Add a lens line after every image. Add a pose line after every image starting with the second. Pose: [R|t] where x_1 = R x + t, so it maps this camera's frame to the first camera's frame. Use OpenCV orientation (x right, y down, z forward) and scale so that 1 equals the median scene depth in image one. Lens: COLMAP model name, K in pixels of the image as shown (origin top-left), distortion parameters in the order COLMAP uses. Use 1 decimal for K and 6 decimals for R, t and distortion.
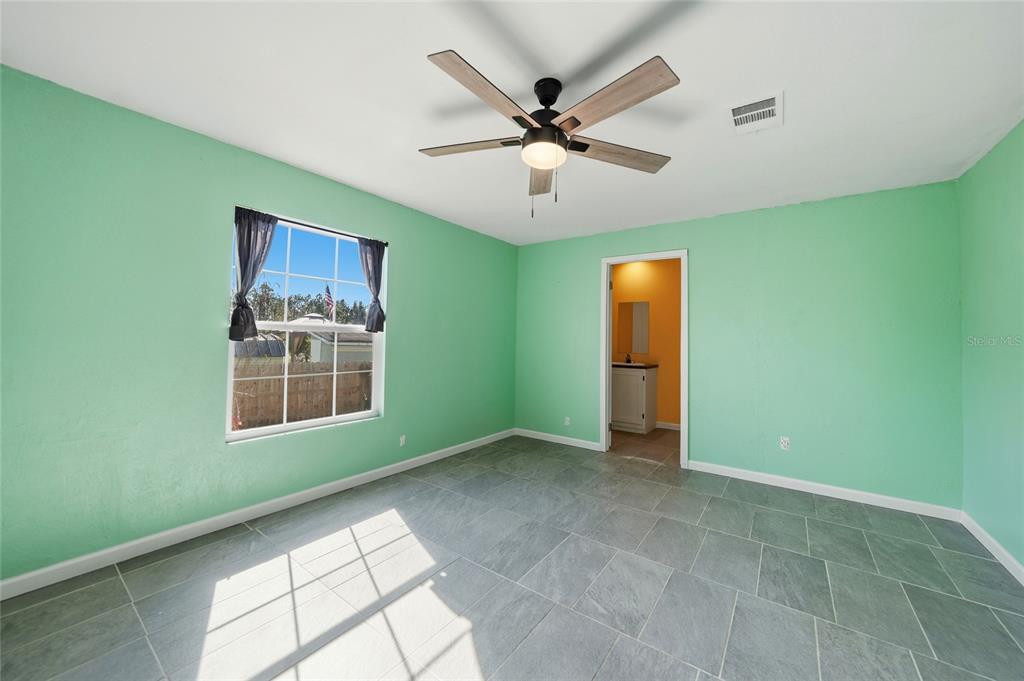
lens RADIAL K [[372.5, 0, 509.3], [0, 372.5, 334.1], [0, 0, 1]] dist [-0.003033, -0.000052]
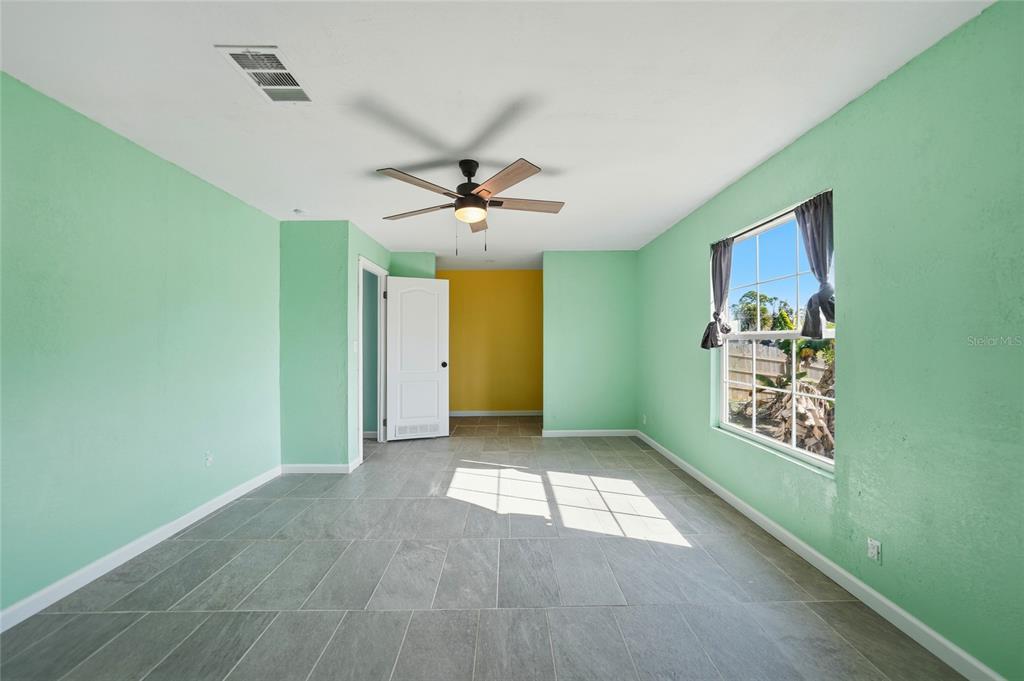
lens RADIAL K [[359.0, 0, 515.7], [0, 359.0, 341.8], [0, 0, 1]] dist [-0.022991, 0.004004]
pose [[-0.782350, -0.022246, -0.622442, 0.671175], [-0.010596, 0.999693, -0.022412, 0.033712], [0.622749, -0.010939, -0.782345, 1.805975]]
